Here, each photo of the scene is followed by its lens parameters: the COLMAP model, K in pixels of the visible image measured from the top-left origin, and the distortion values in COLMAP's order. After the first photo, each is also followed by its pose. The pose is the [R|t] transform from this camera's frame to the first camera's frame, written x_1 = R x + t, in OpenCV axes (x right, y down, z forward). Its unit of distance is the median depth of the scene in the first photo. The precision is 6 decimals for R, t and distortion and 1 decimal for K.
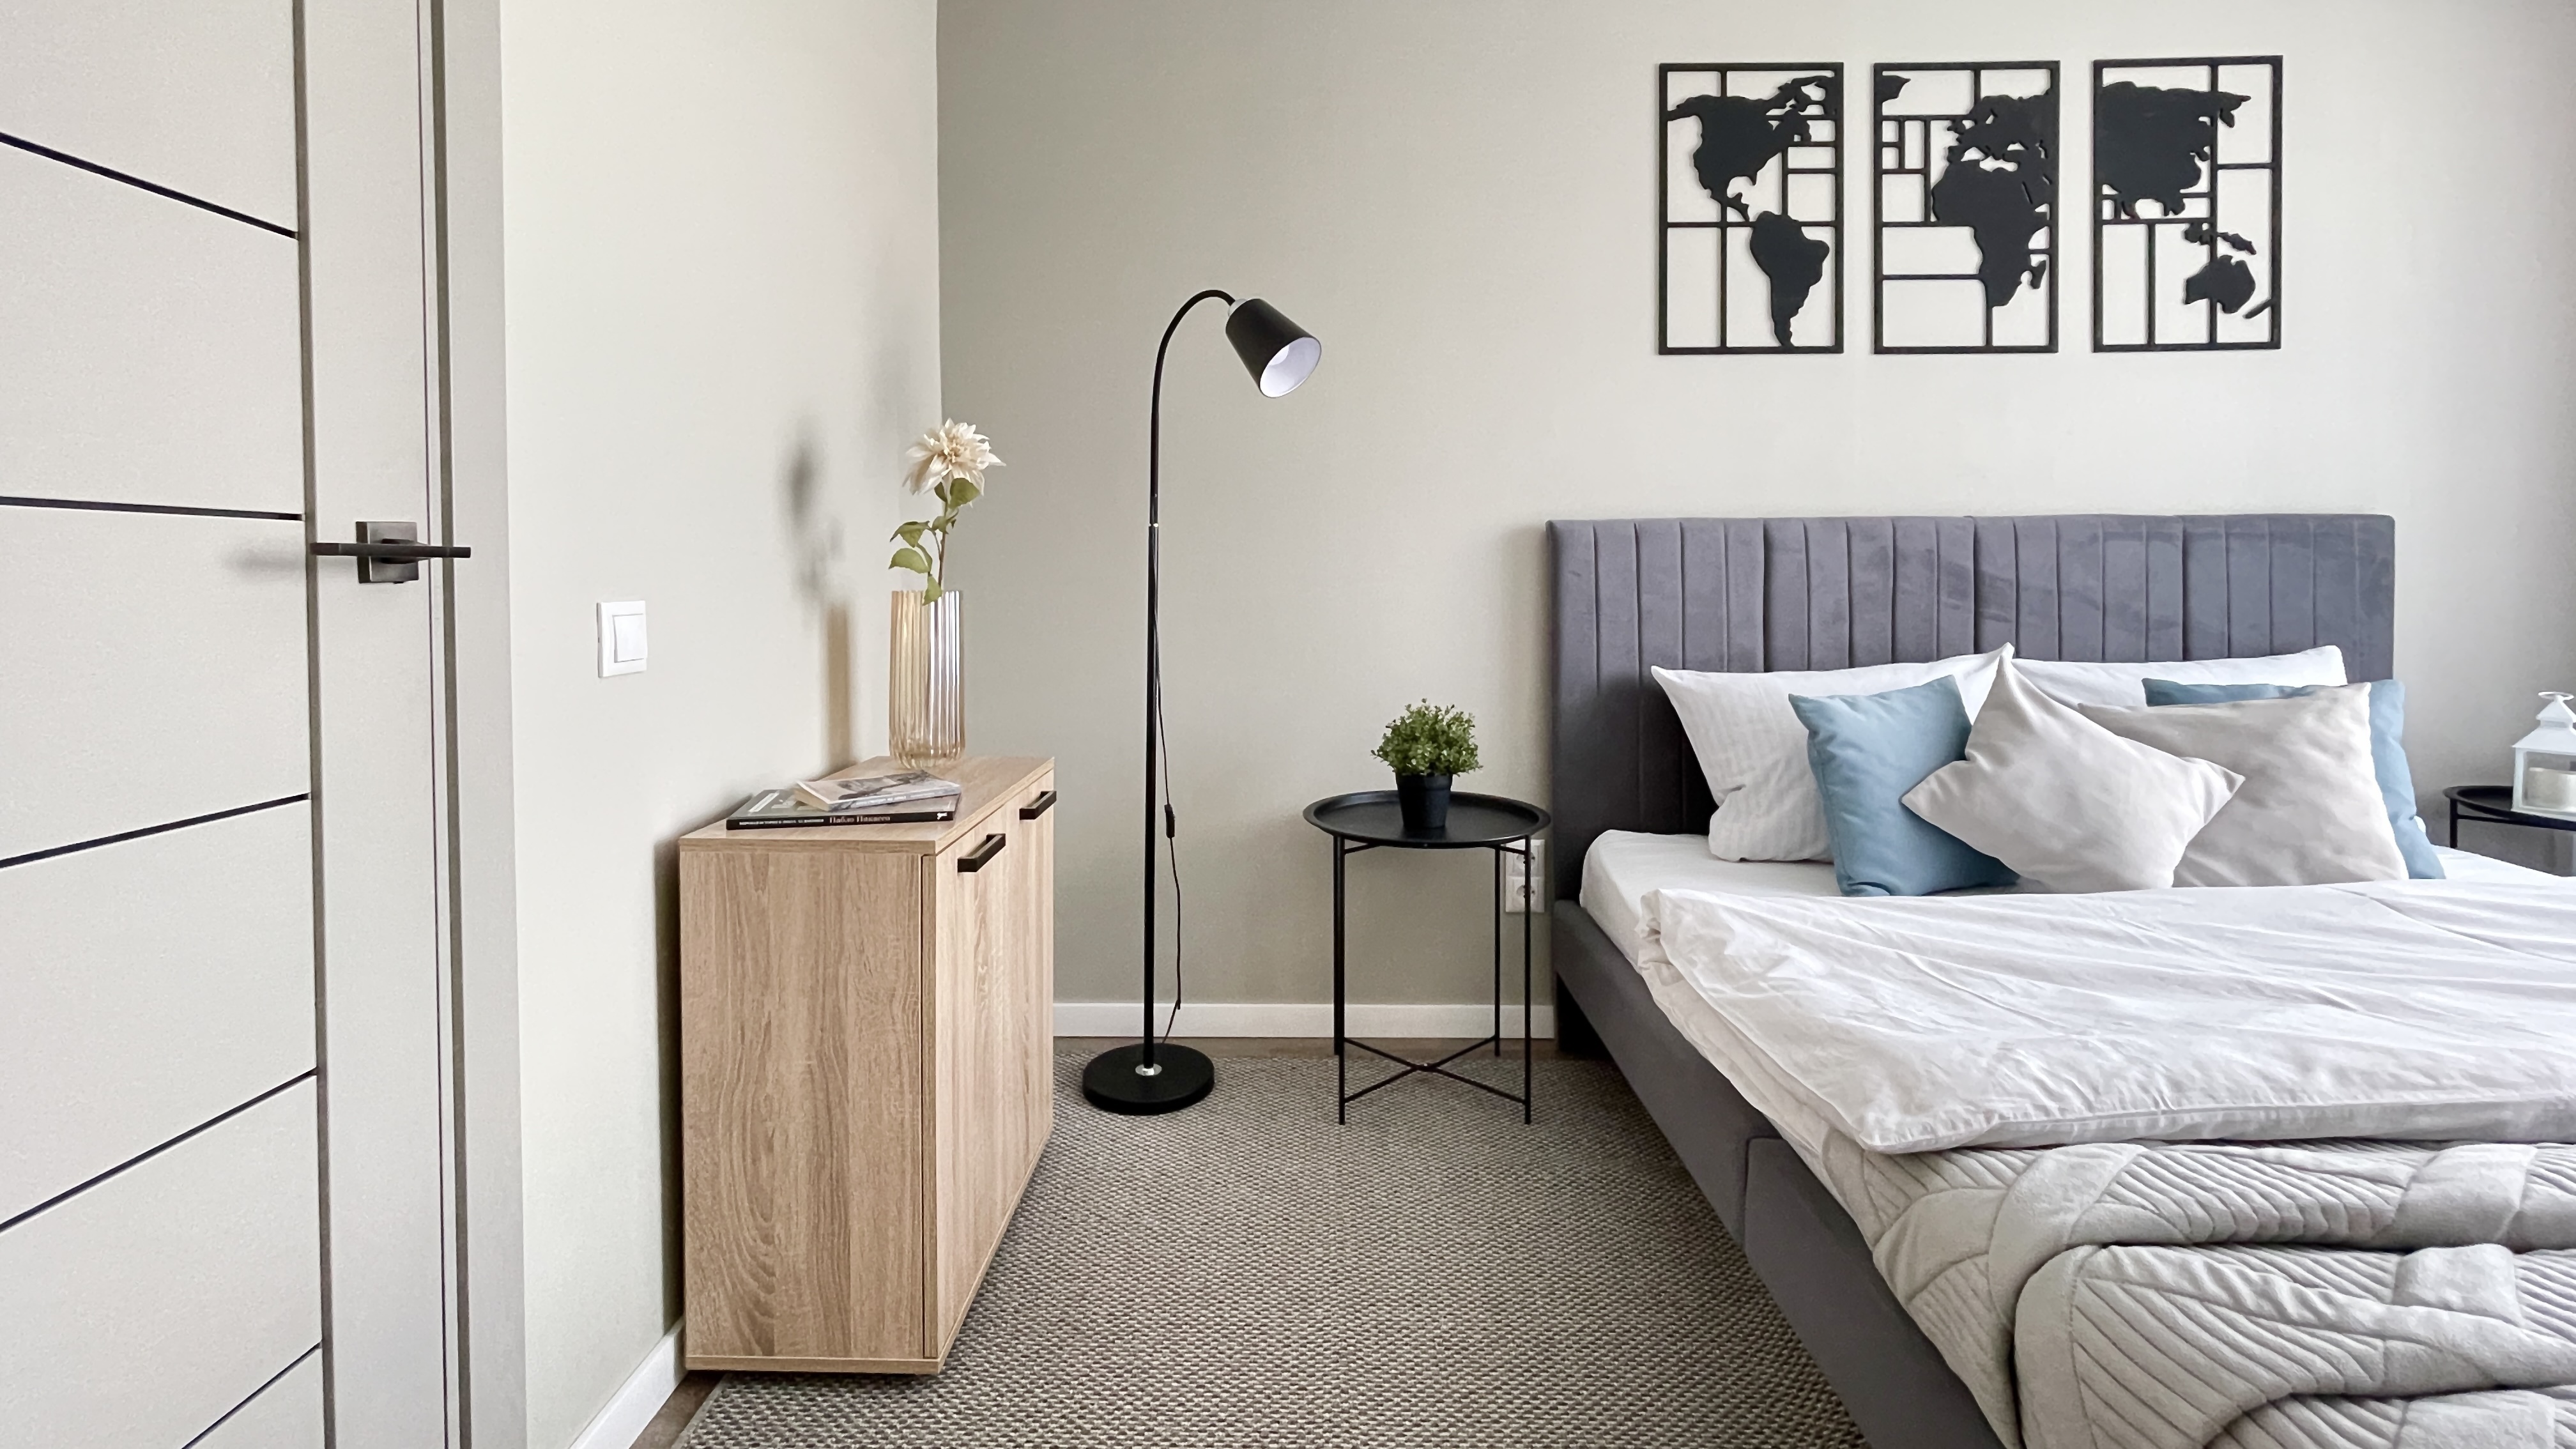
lens RADIAL K [[1196.6, 0, 1219.7], [0, 1196.6, 668.4], [0, 0, 1]] dist [-0.001840, 0.005408]
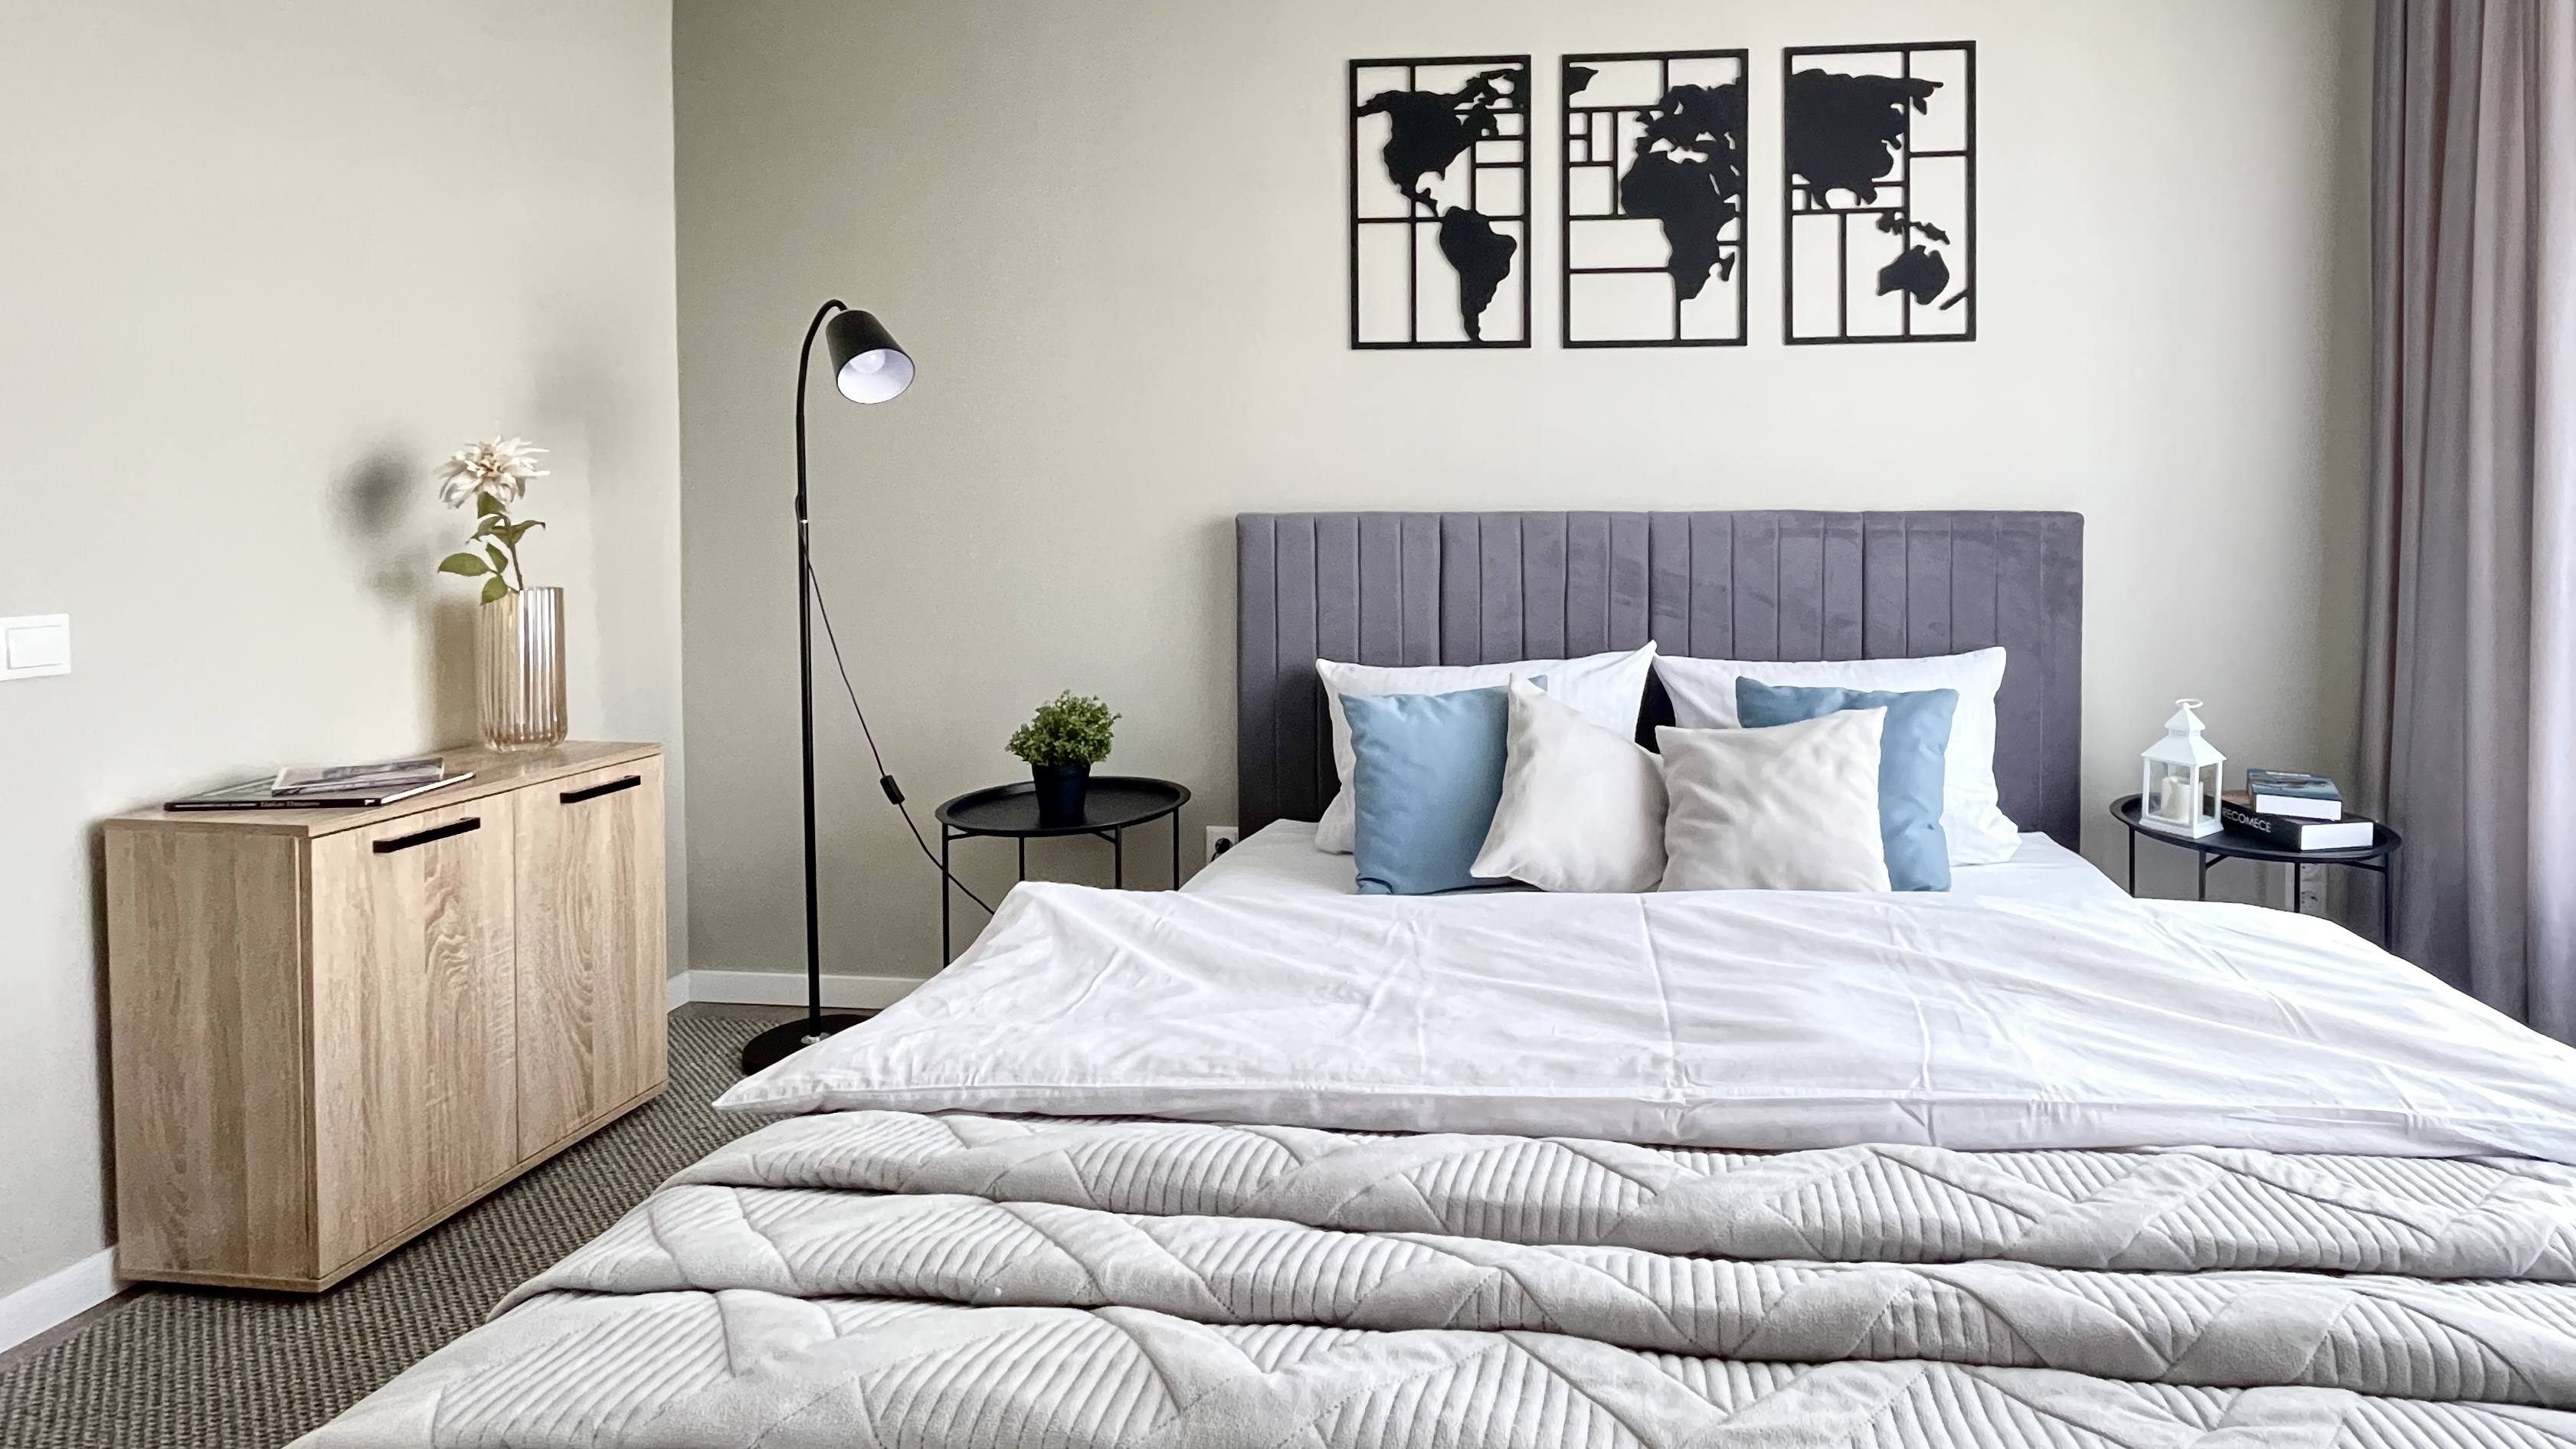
lens RADIAL K [[1282.0, 0, 1368.6], [0, 1282.0, 634.8], [0, 0, 1]] dist [0.012001, -0.003041]
pose [[0.997049, 0.010618, -0.076027, 0.472674], [-0.009859, 0.999898, 0.010359, -0.033312], [0.076130, -0.009579, 0.997052, -0.081542]]
